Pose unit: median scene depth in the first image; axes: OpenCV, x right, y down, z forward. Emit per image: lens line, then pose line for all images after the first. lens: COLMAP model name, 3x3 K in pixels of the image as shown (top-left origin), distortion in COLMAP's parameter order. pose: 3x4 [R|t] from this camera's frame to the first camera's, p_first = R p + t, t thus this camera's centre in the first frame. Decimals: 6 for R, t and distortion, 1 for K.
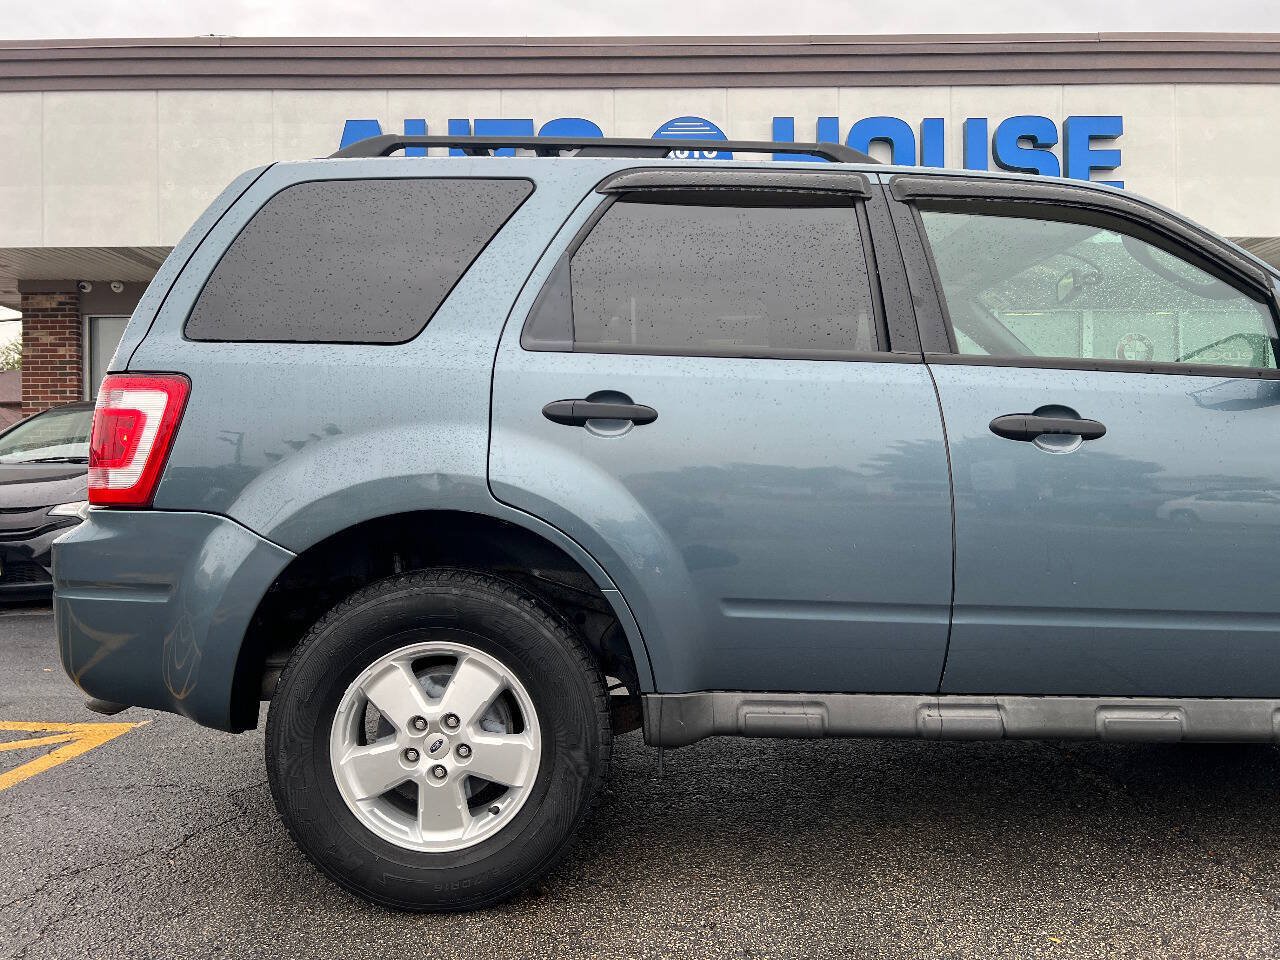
lens RADIAL K [[964.9, 0, 643.2], [0, 964.9, 476.5], [0, 0, 1]] dist [0.058403, -0.066332]
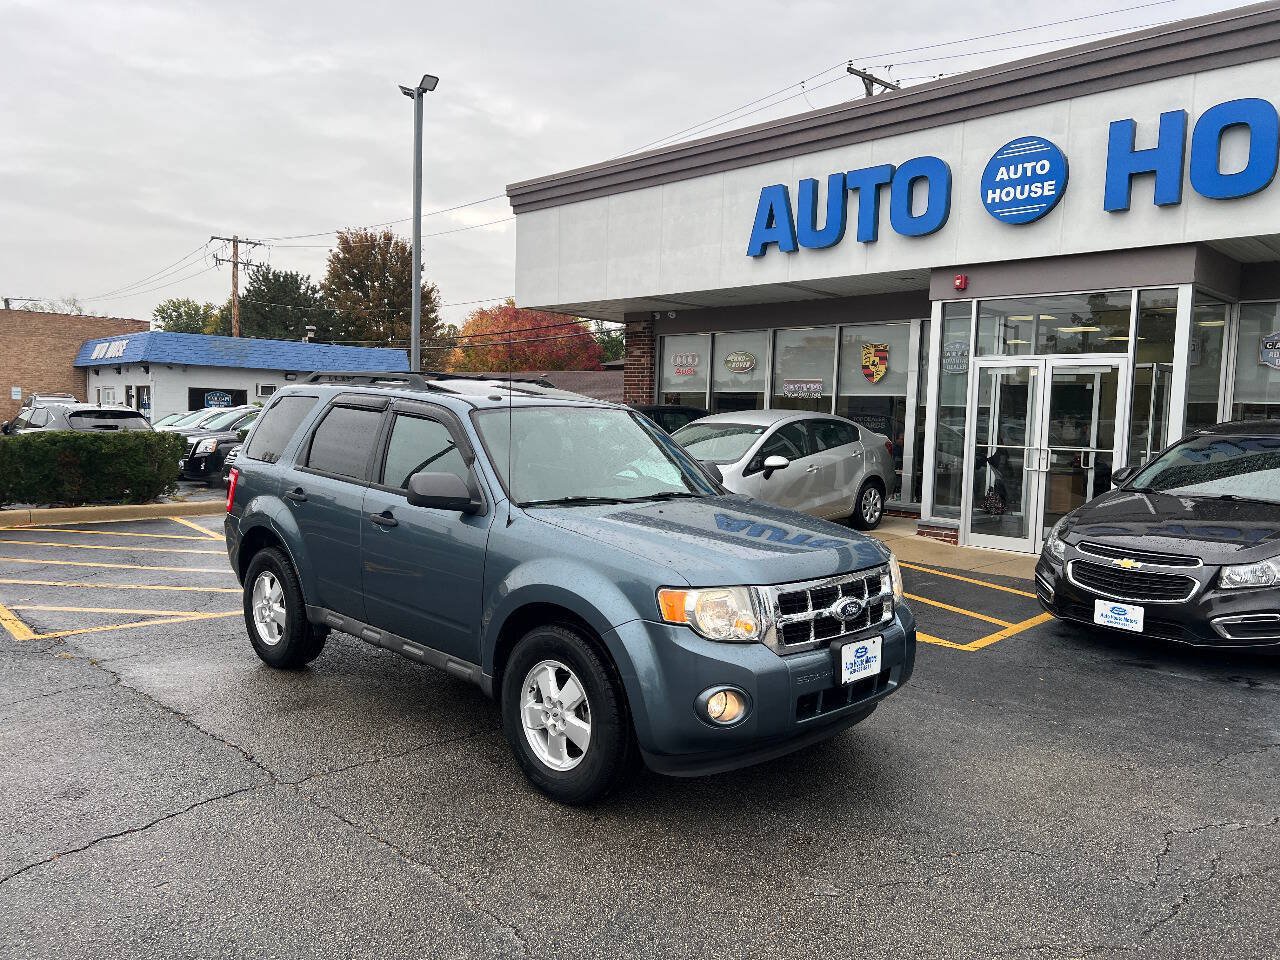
lens RADIAL K [[960.8, 0, 628.5], [0, 960.8, 476.5], [0, 0, 1]] dist [0.061676, -0.075364]
pose [[0.693270, 0.077380, -0.716512, 0.529589], [-0.030966, 0.996499, 0.077656, -0.075582], [0.720013, -0.031649, 0.693239, -0.040642]]
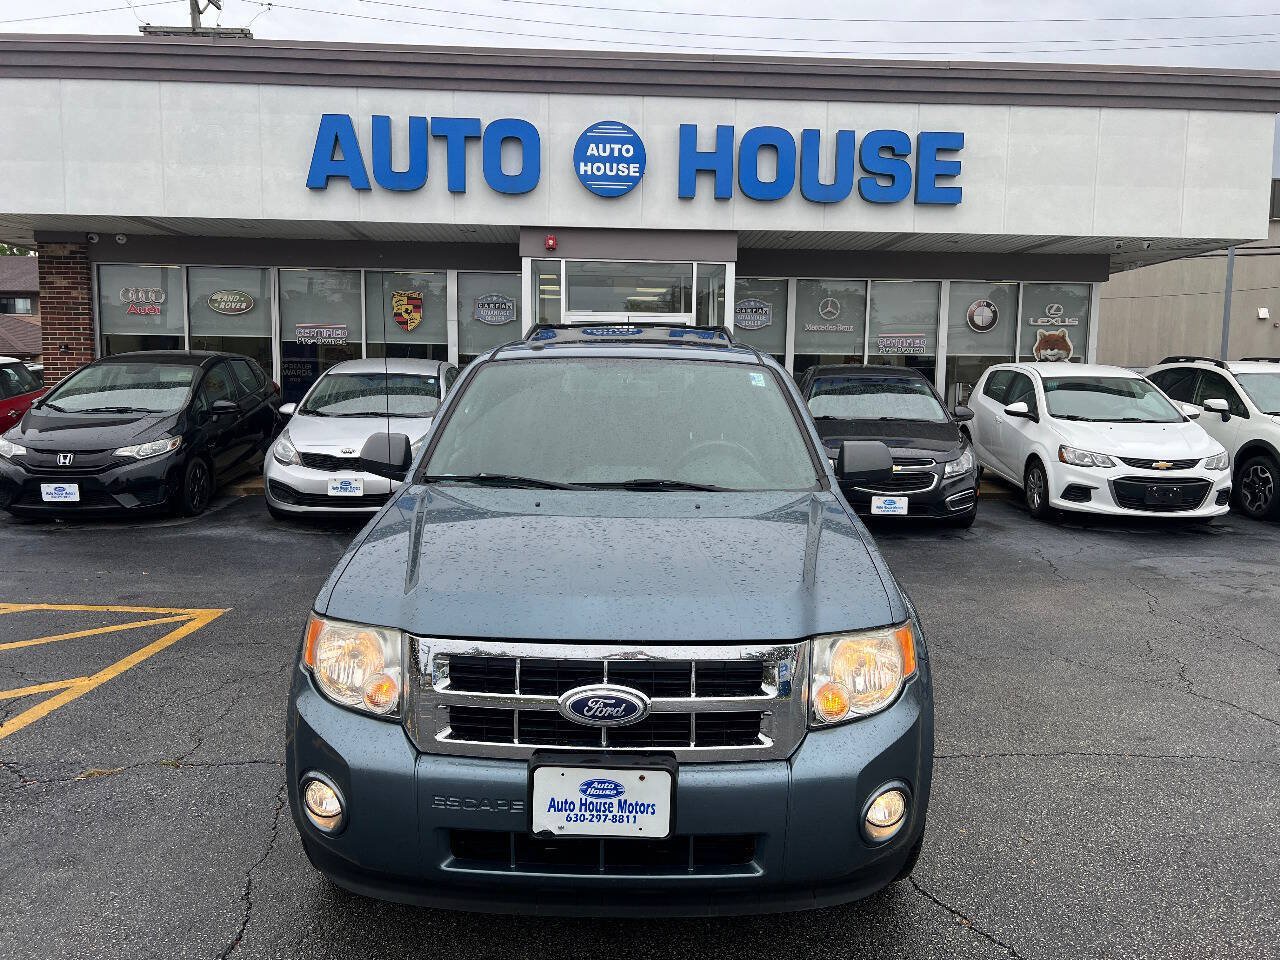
lens RADIAL K [[965.2, 0, 642.4], [0, 965.2, 475.6], [0, 0, 1]] dist [0.052652, -0.058132]
pose [[0.998917, 0.019920, 0.042043, 0.044897], [-0.024374, 0.993827, 0.108232, -0.064761], [-0.039627, -0.109140, 0.993236, -0.247116]]
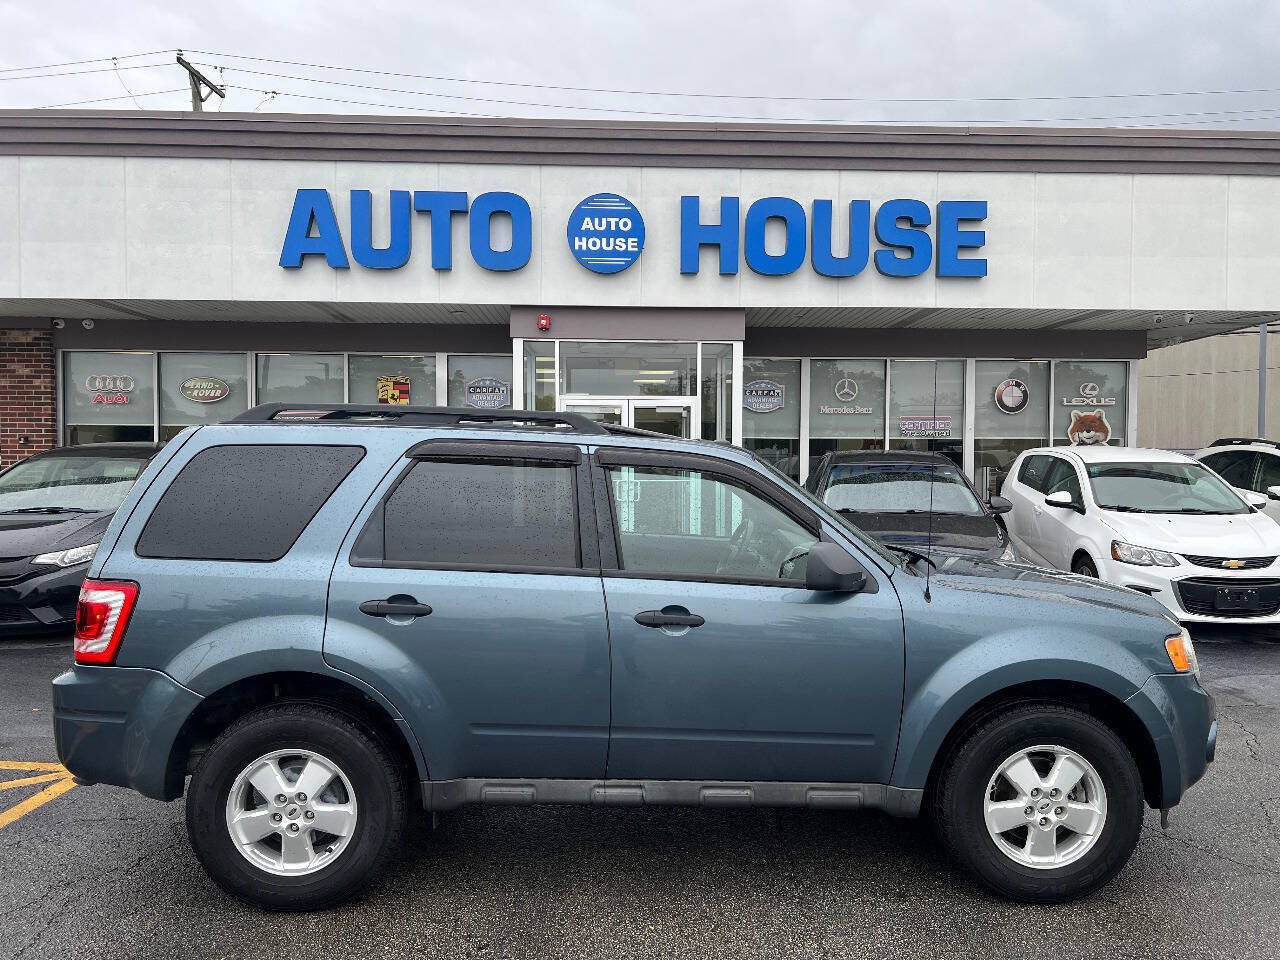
lens RADIAL K [[963.1, 0, 652.9], [0, 963.1, 487.4], [0, 0, 1]] dist [0.062383, -0.071575]
pose [[0.999419, 0.014228, 0.030977, 0.070871], [-0.015327, 0.999251, 0.035525, -0.071097], [-0.030448, -0.035980, 0.998889, -0.134352]]
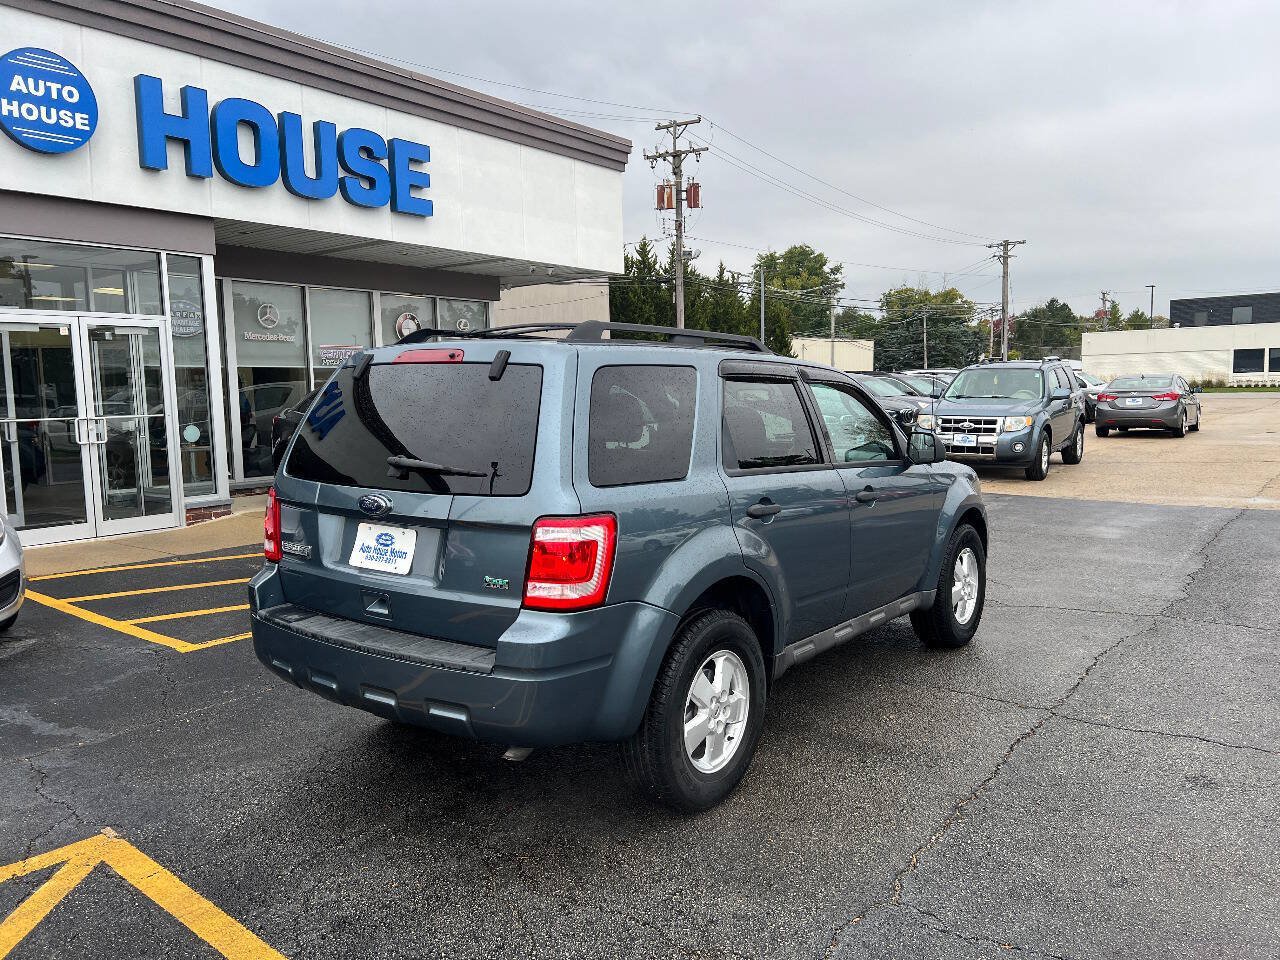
lens RADIAL K [[959.4, 0, 651.3], [0, 959.4, 476.3], [0, 0, 1]] dist [0.068998, -0.079470]
pose [[0.608818, -0.074745, 0.789781, -0.340455], [0.006234, 0.995971, 0.089454, -0.062276], [-0.793285, -0.049538, 0.606831, 0.014402]]
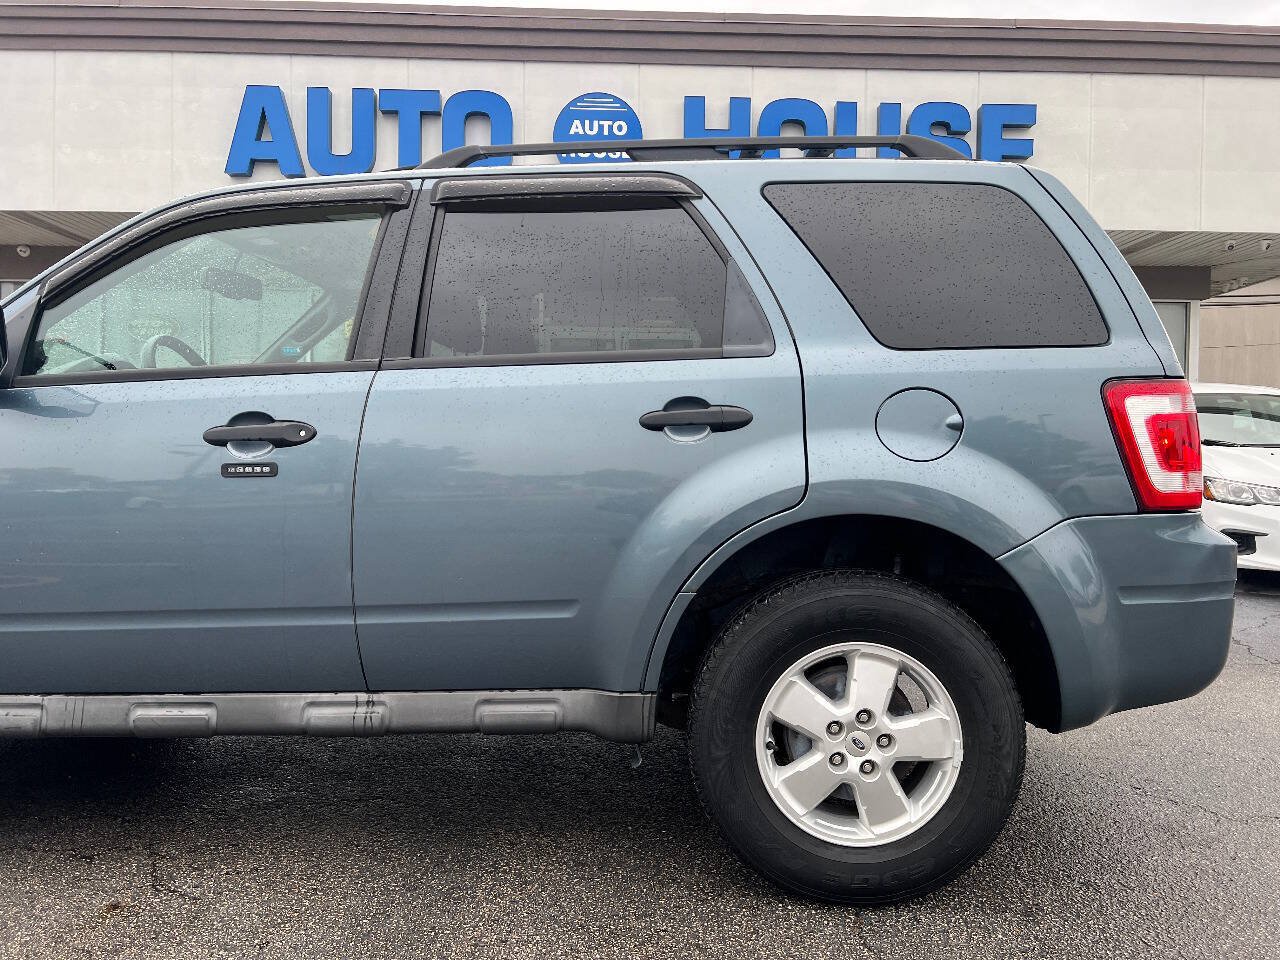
lens RADIAL K [[965.2, 0, 642.4], [0, 965.2, 475.6], [0, 0, 1]] dist [0.052652, -0.058132]
pose [[0.999638, 0.022750, 0.014332, 0.086097], [-0.023083, 0.999455, 0.023578, -0.007408], [-0.013788, -0.023900, 0.999619, 0.007662]]
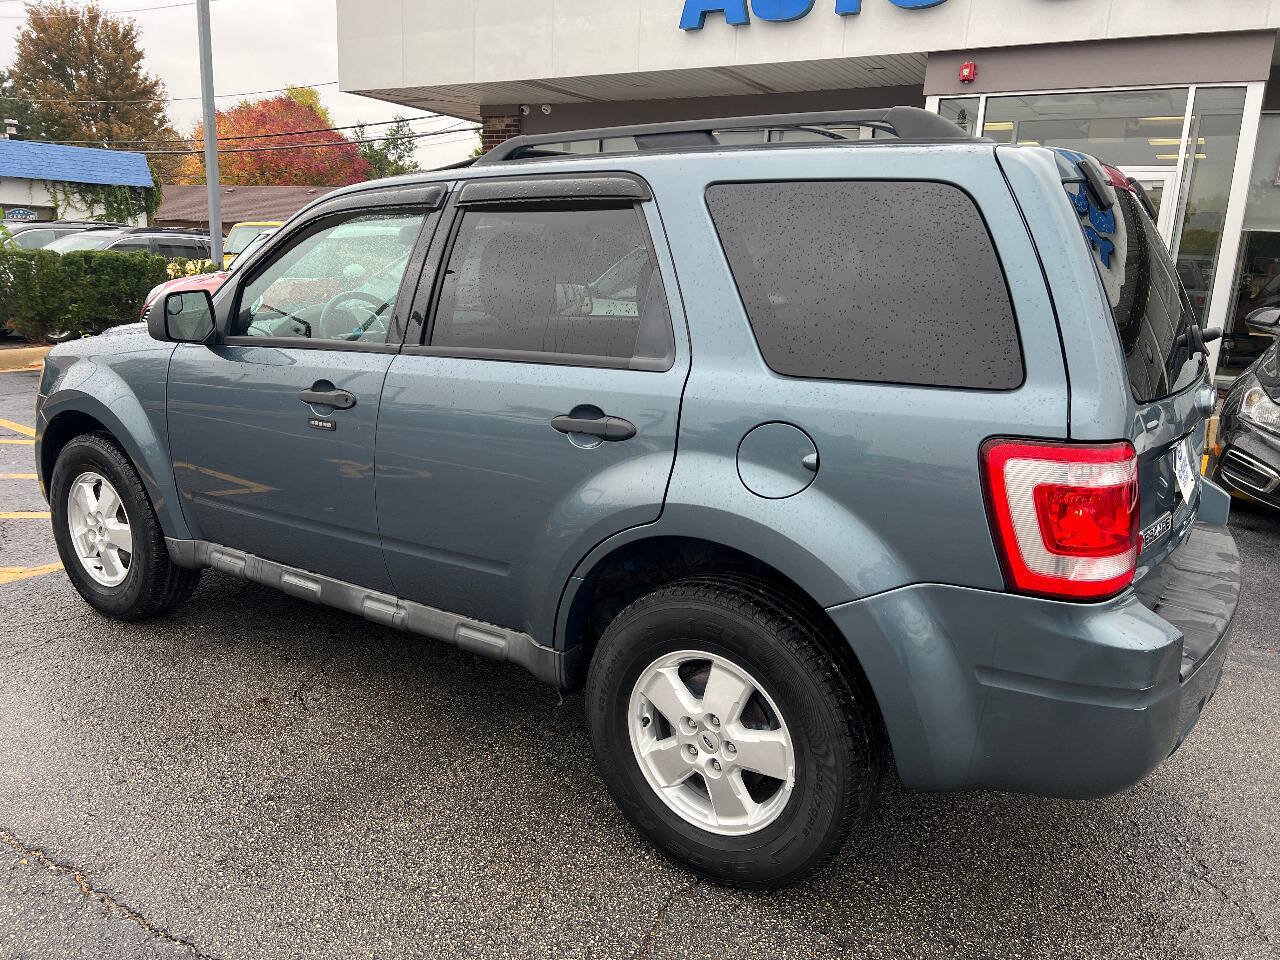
lens RADIAL K [[960.8, 0, 628.5], [0, 960.8, 476.5], [0, 0, 1]] dist [0.061676, -0.075364]
pose [[0.845784, 0.164681, -0.507474, 0.229723], [-0.045489, 0.969966, 0.238951, -0.059969], [0.531583, -0.179016, 0.827872, 0.031584]]
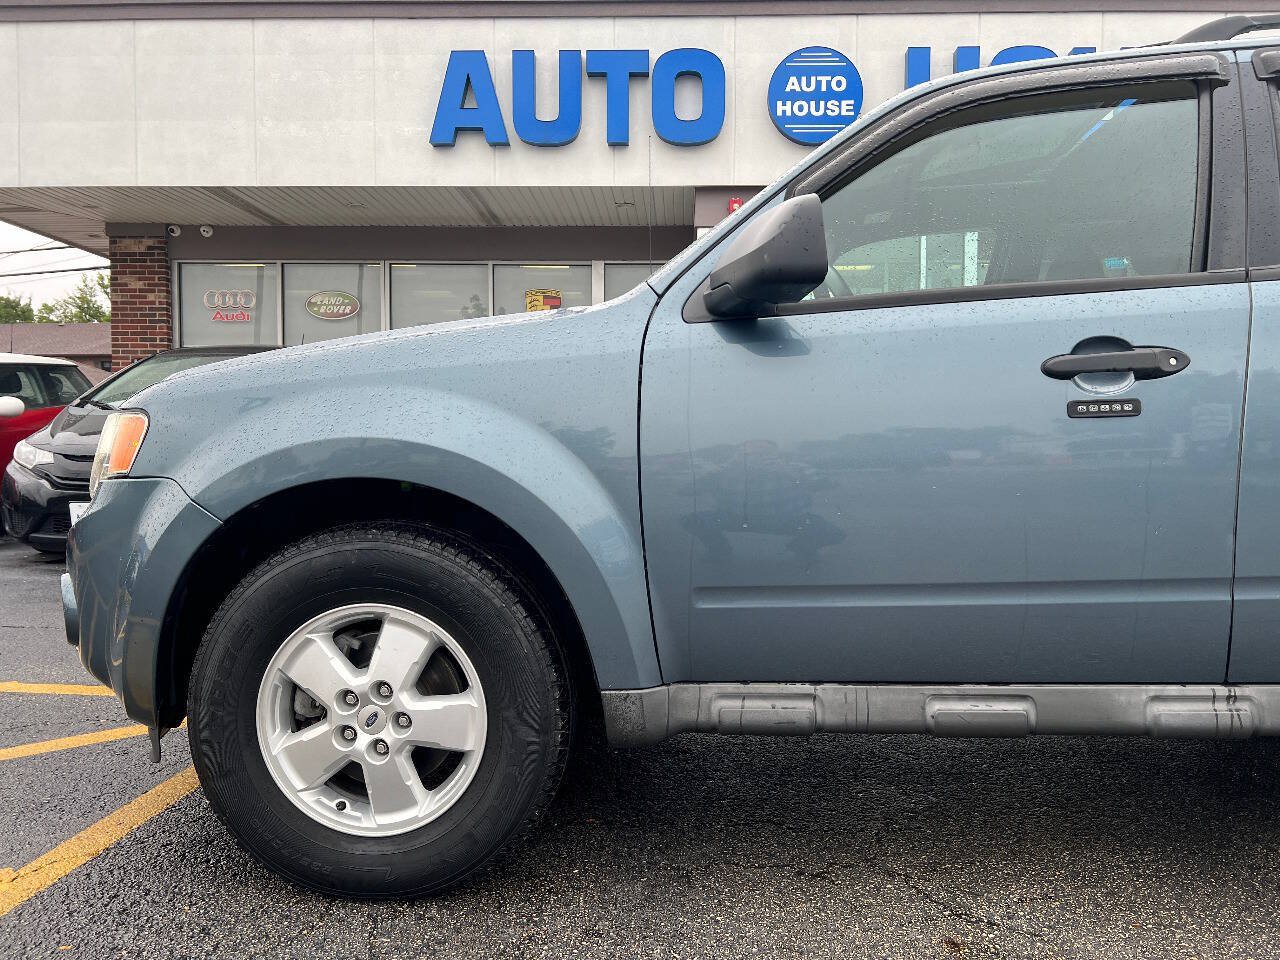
lens RADIAL K [[963.8, 0, 651.5], [0, 963.8, 481.7], [0, 0, 1]] dist [0.051997, -0.056369]
pose [[0.999337, 0.014847, -0.033237, -0.073723], [-0.013321, 0.998867, 0.045695, 0.004738], [0.033878, -0.045222, 0.998402, 0.048393]]
